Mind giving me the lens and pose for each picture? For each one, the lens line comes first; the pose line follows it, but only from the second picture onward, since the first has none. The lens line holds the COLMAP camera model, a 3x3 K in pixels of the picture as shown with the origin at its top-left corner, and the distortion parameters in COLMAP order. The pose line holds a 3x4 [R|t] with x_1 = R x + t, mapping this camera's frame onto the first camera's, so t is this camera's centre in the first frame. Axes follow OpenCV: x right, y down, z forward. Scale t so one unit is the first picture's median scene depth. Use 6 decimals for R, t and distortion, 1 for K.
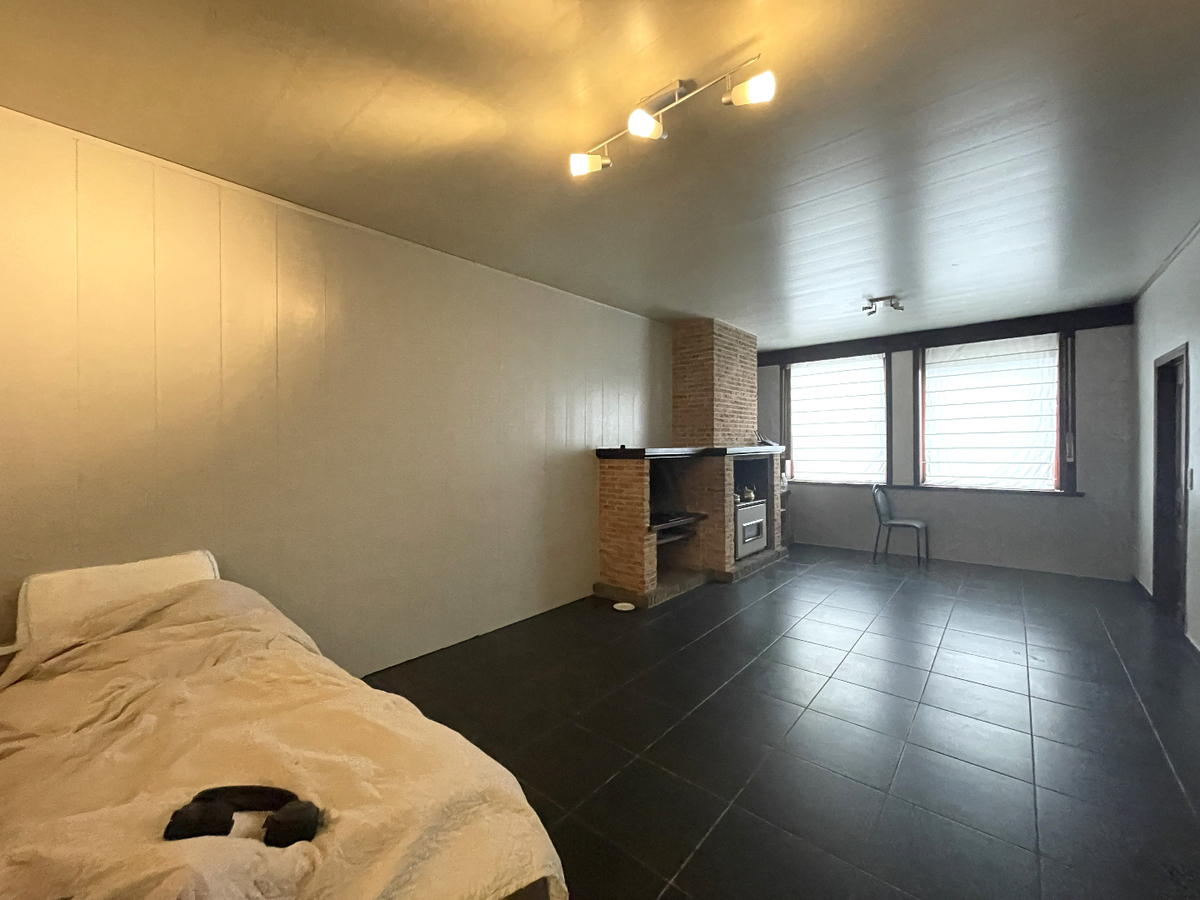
lens RADIAL K [[482.8, 0, 597.4], [0, 482.8, 447.4], [0, 0, 1]] dist [-0.000138, -0.000370]
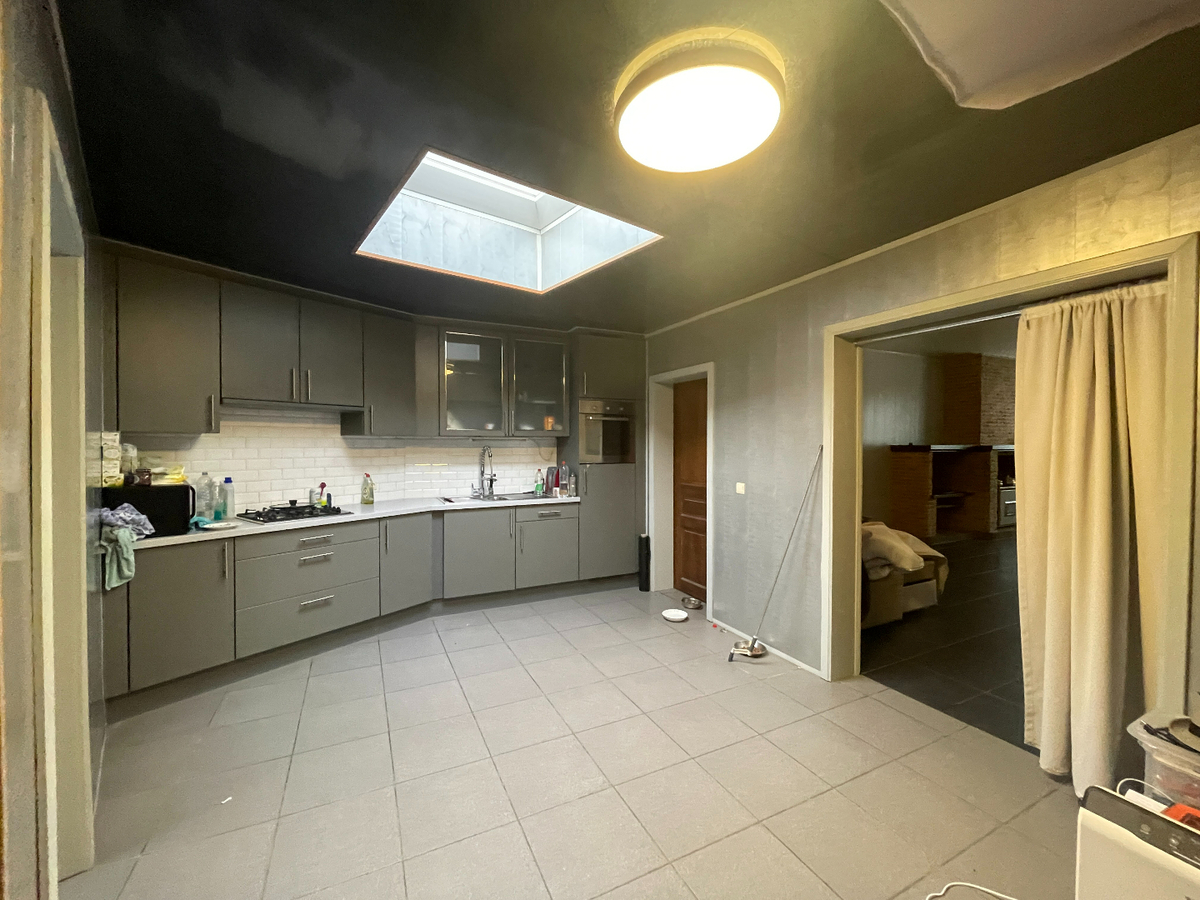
lens RADIAL K [[482.8, 0, 598.2], [0, 482.8, 449.4], [0, 0, 1]] dist [-0.000138, -0.000370]
pose [[0.922714, 0.013005, -0.385266, -0.259581], [-0.008549, 0.999875, 0.013277, 0.003350], [0.385390, -0.008958, 0.922710, -0.771279]]
